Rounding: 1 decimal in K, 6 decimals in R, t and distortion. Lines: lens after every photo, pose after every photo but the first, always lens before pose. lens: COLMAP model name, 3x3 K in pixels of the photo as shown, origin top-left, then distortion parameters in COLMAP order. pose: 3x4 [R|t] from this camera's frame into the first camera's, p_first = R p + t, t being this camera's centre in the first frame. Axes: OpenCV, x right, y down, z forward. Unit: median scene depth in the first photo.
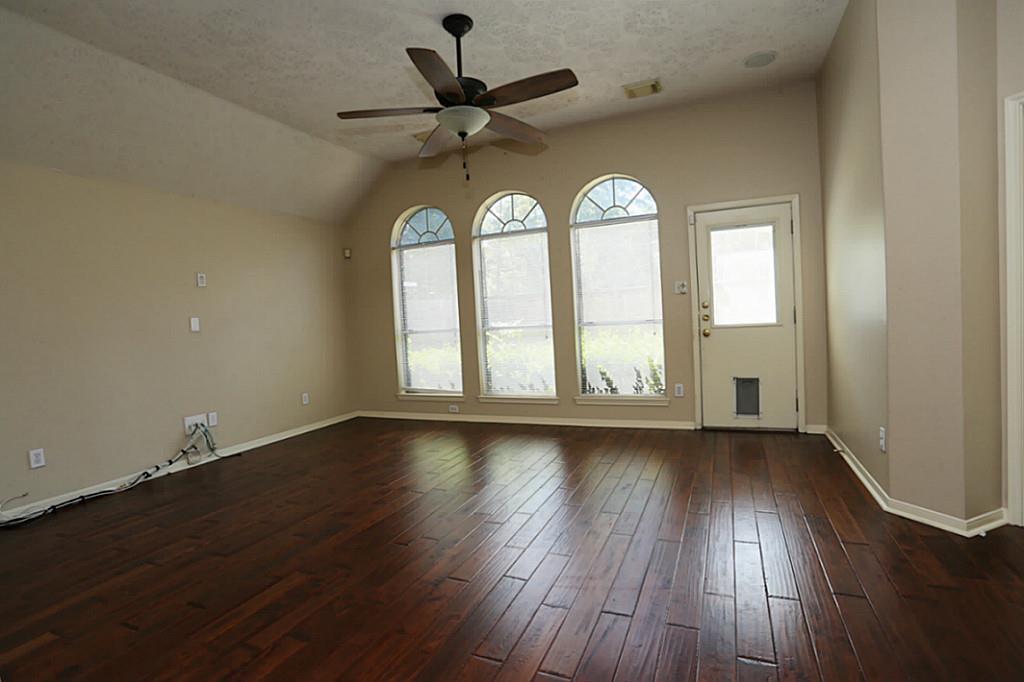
lens RADIAL K [[494.7, 0, 509.6], [0, 494.7, 343.8], [0, 0, 1]] dist [-0.037311, 0.008504]
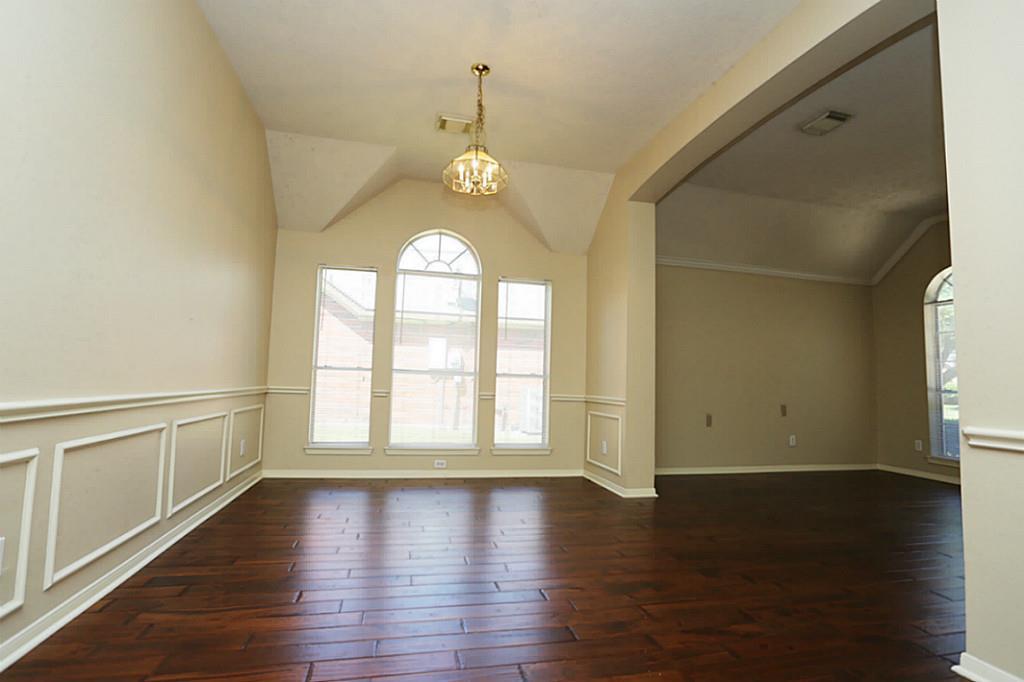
lens RADIAL K [[494.7, 0, 507.0], [0, 494.7, 339.7], [0, 0, 1]] dist [-0.037311, 0.008504]
pose [[0.812967, 0.101871, 0.573330, -0.411643], [-0.034734, 0.991309, -0.126886, 0.017002], [-0.581273, 0.083240, 0.809440, 0.163611]]
